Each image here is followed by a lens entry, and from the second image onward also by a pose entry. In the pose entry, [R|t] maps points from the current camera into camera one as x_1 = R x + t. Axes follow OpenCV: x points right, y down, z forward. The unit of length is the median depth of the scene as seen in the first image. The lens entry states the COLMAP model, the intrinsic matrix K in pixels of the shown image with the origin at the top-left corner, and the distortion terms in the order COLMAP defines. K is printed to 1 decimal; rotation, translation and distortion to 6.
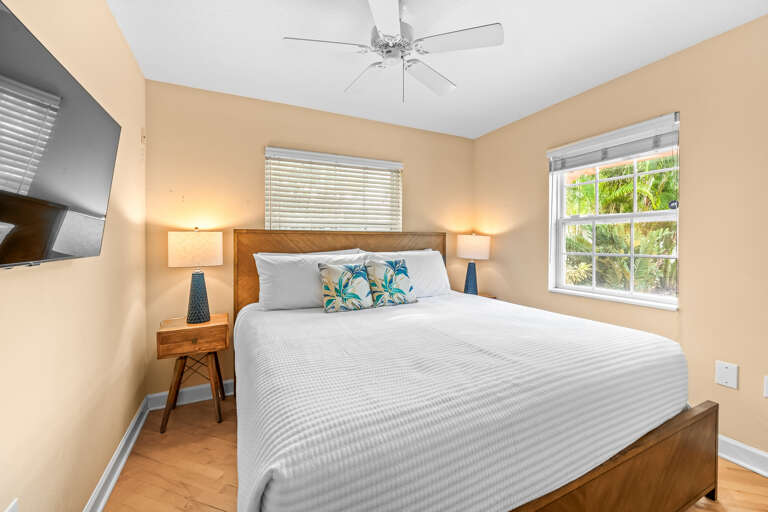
lens RADIAL K [[306.8, 0, 383.9], [0, 306.8, 246.7], [0, 0, 1]] dist [0.001757, -0.002908]
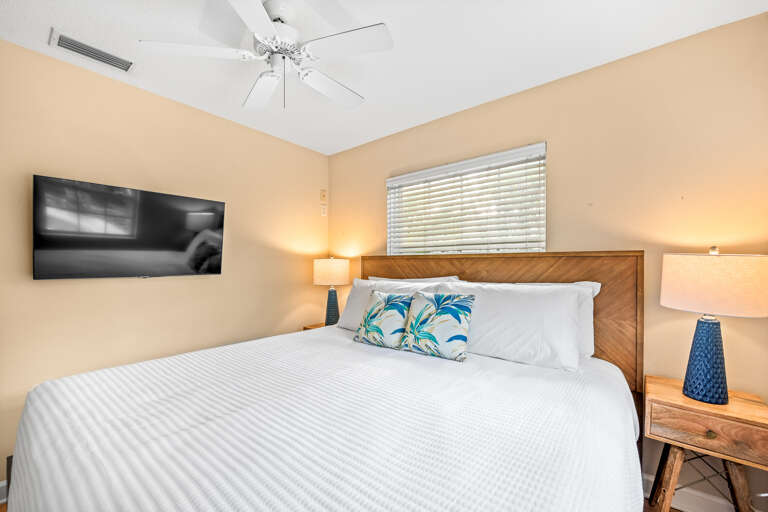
lens RADIAL K [[308.8, 0, 385.6], [0, 308.8, 266.4], [0, 0, 1]] dist [-0.000010, -0.000045]
pose [[0.441515, 0.007493, -0.897223, 0.578966], [-0.019169, 0.999816, -0.001083, -0.016229], [0.897049, 0.017677, 0.441577, 0.518653]]
